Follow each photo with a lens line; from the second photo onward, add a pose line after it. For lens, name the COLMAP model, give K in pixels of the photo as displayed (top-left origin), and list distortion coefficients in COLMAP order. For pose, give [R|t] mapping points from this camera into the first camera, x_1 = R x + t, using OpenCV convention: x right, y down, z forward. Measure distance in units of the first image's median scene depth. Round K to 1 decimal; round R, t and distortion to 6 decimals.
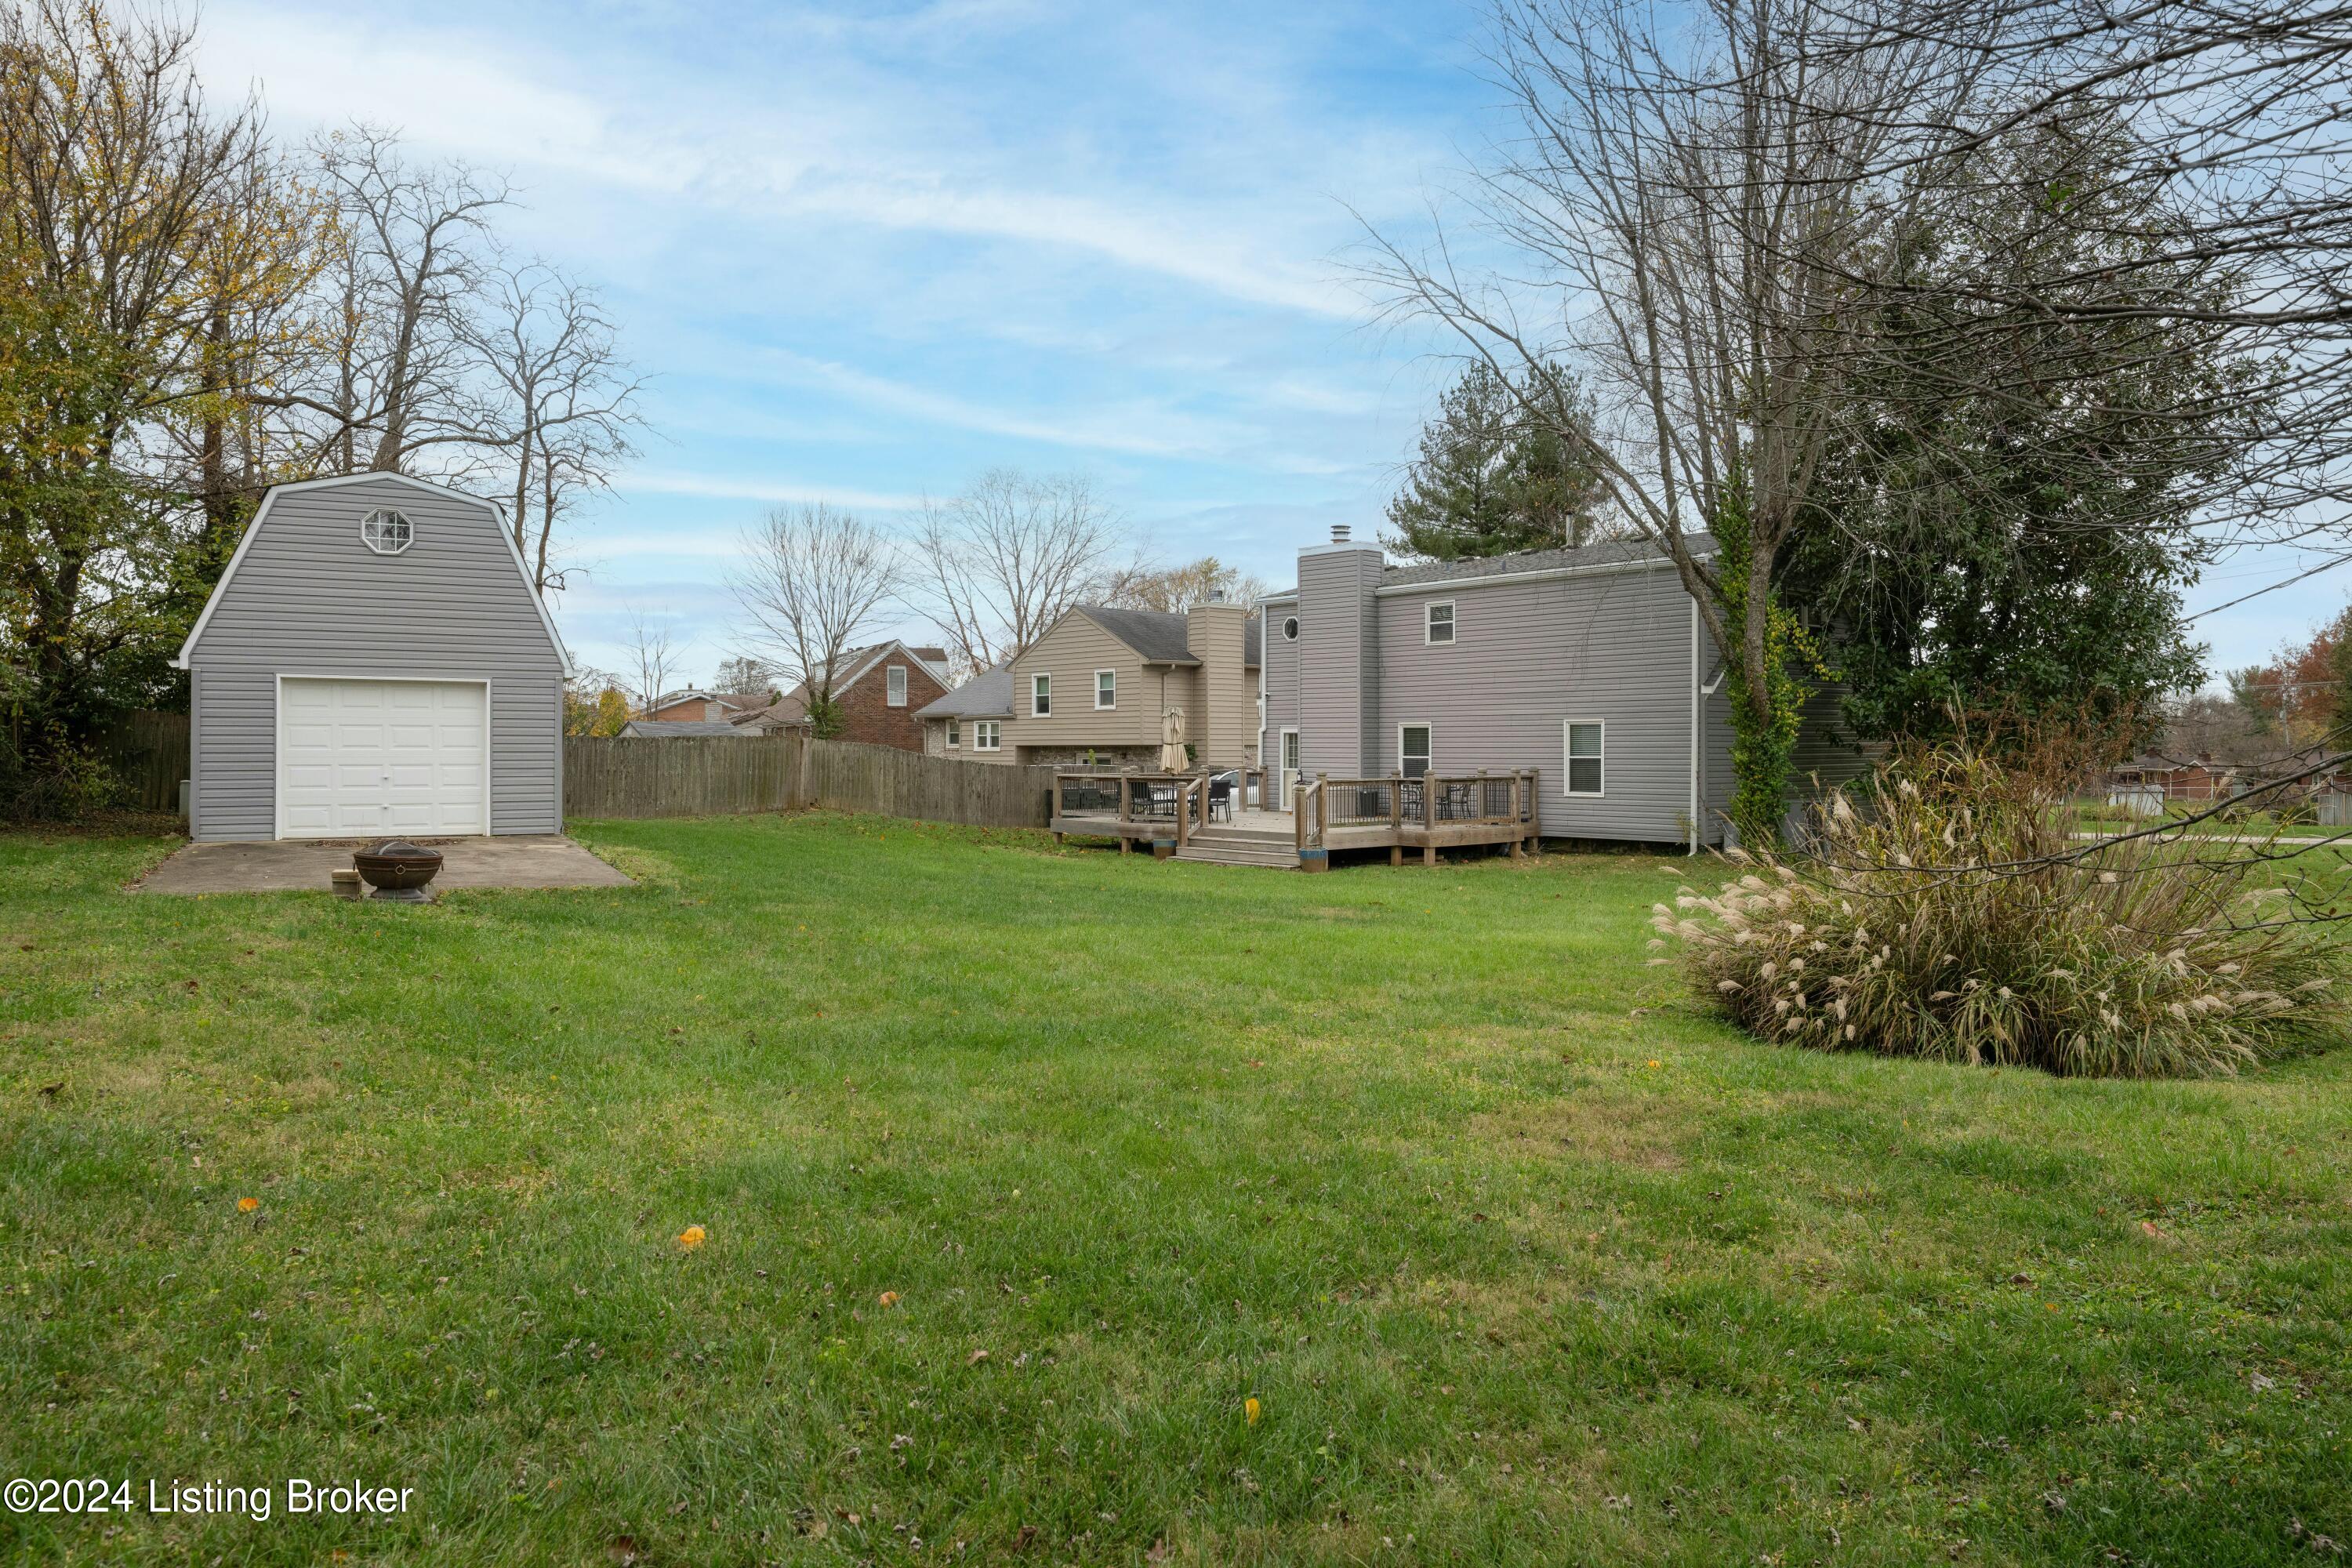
lens RADIAL K [[1539.7, 0, 1184.5], [0, 1539.7, 761.4], [0, 0, 1]] dist [0.004951, 0.003306]
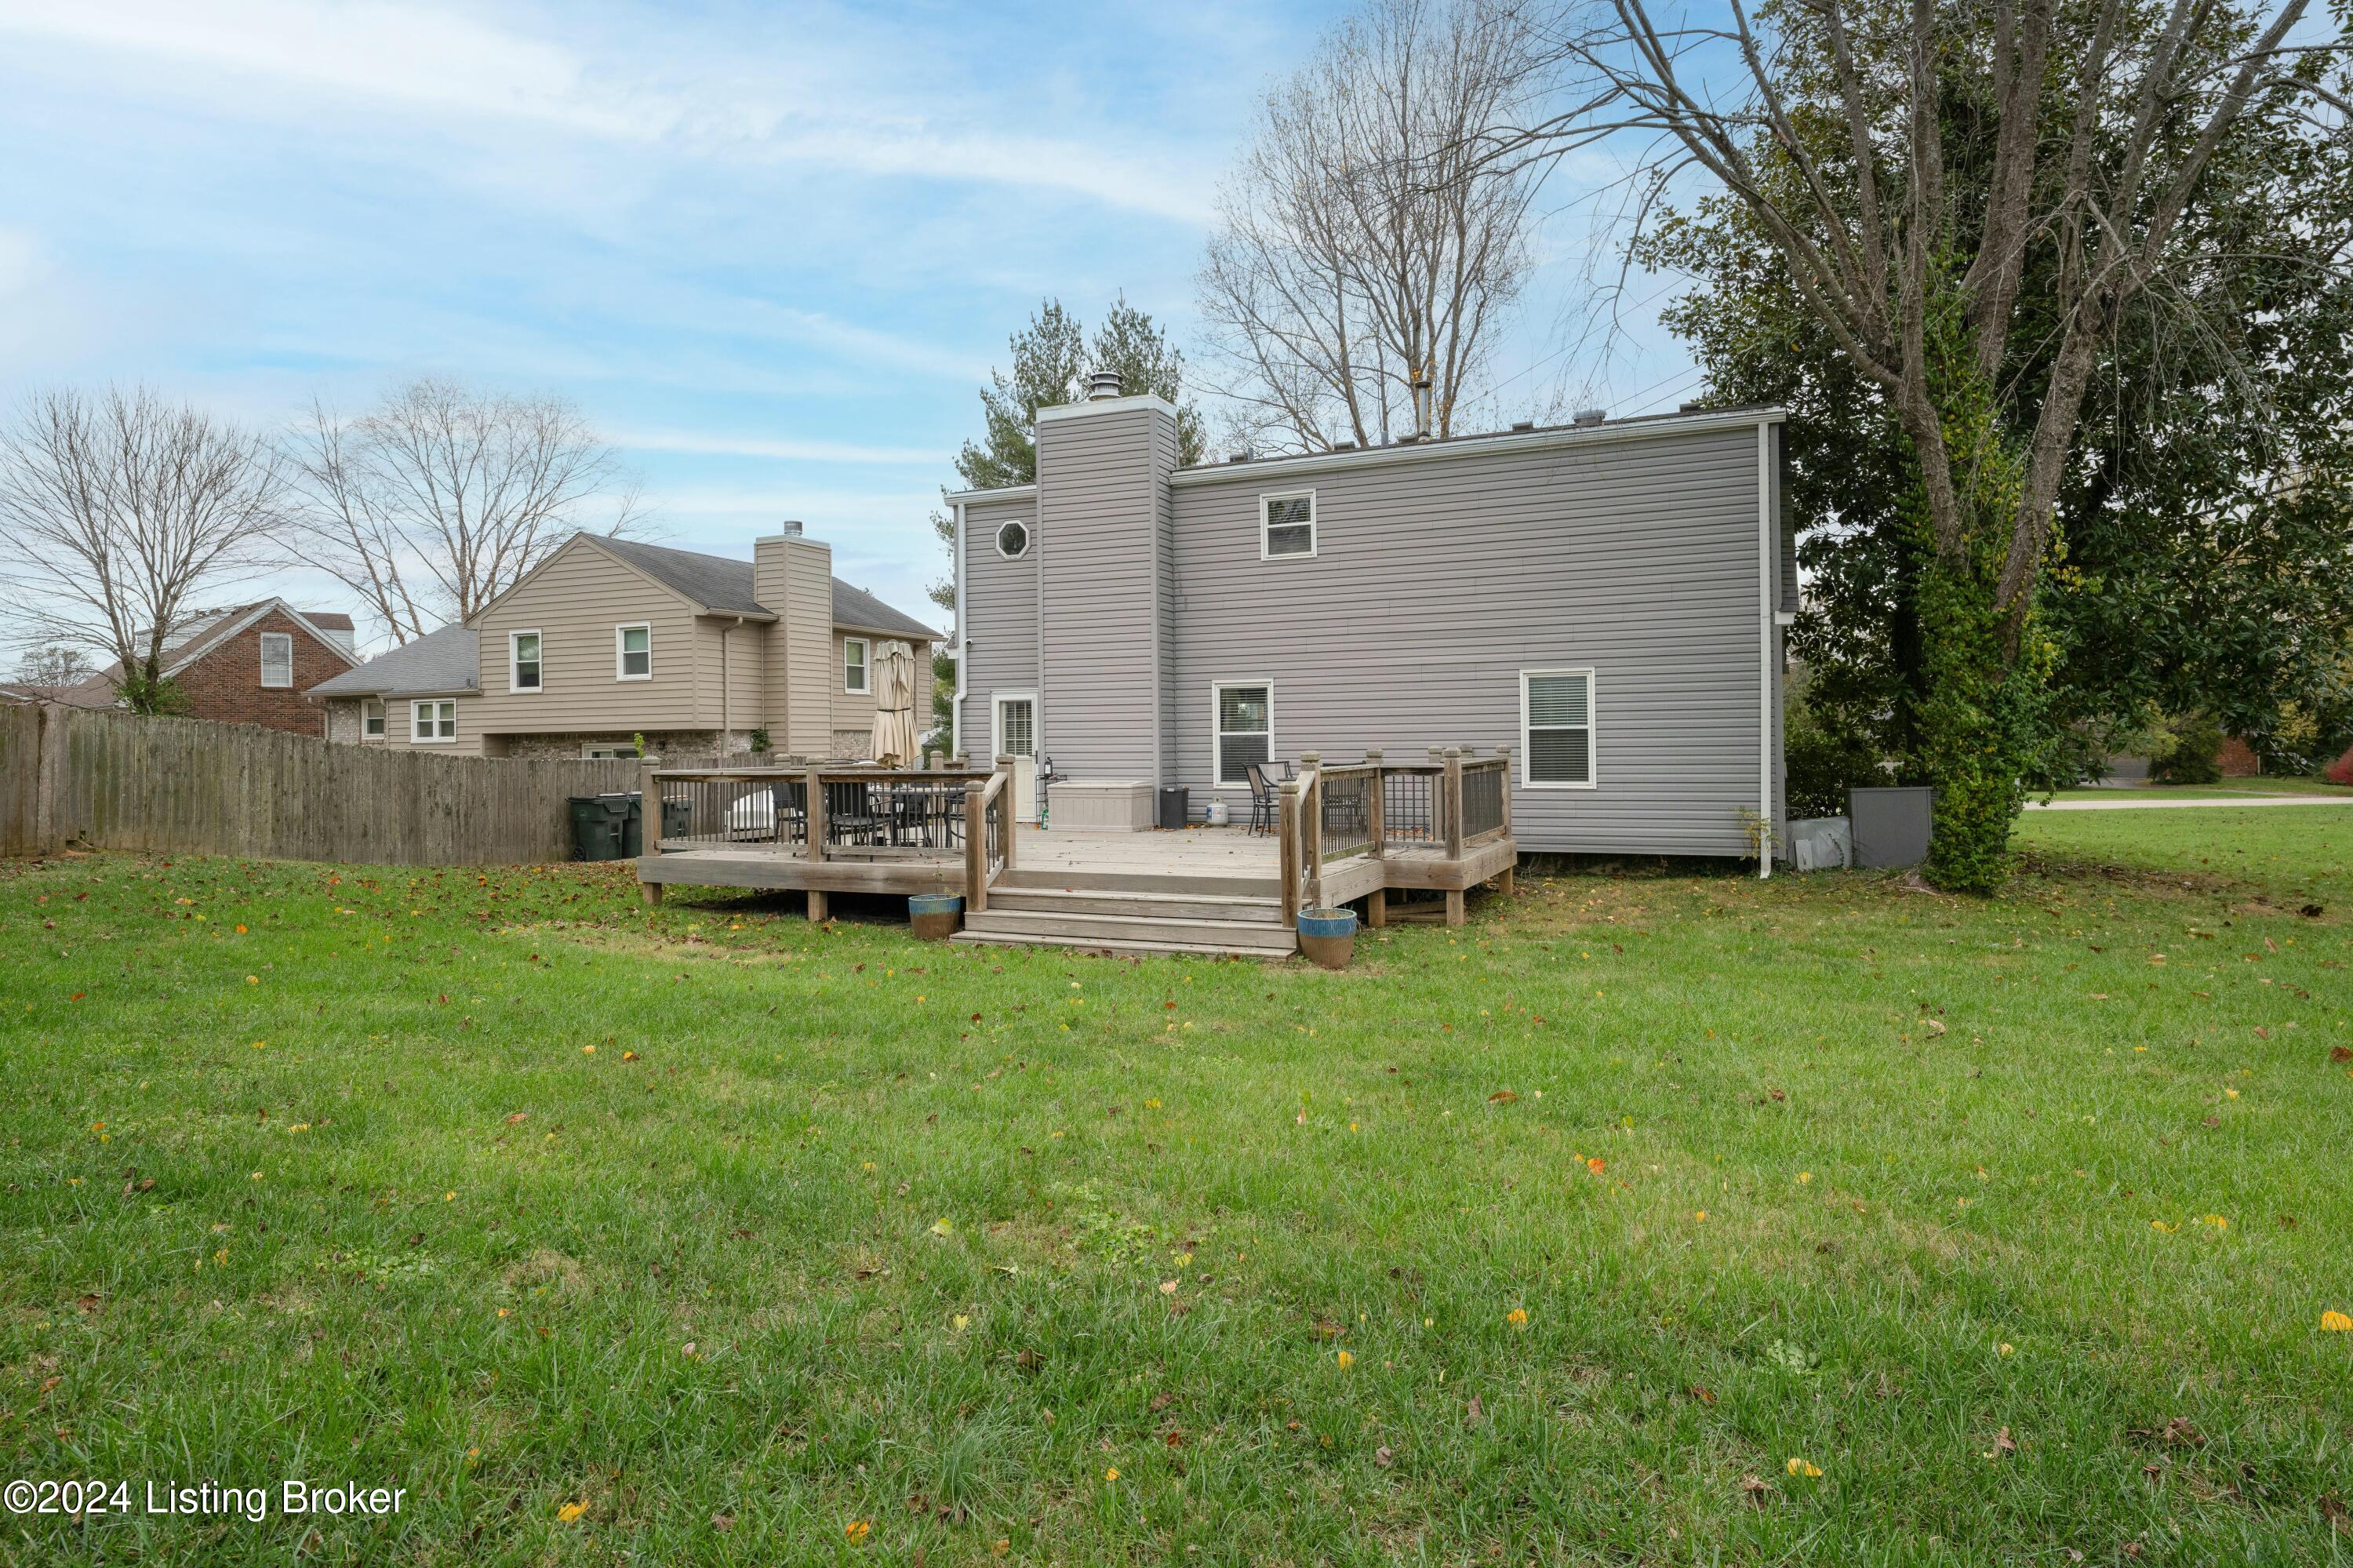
lens RADIAL K [[1269.5, 0, 1176.2], [0, 1269.5, 752.1], [0, 0, 1]] dist [0.004759, -0.000643]
pose [[0.908813, -0.013157, 0.416996, -0.070303], [0.014922, 0.999888, -0.000974, 0.003654], [-0.416936, 0.007108, 0.908908, 0.376128]]
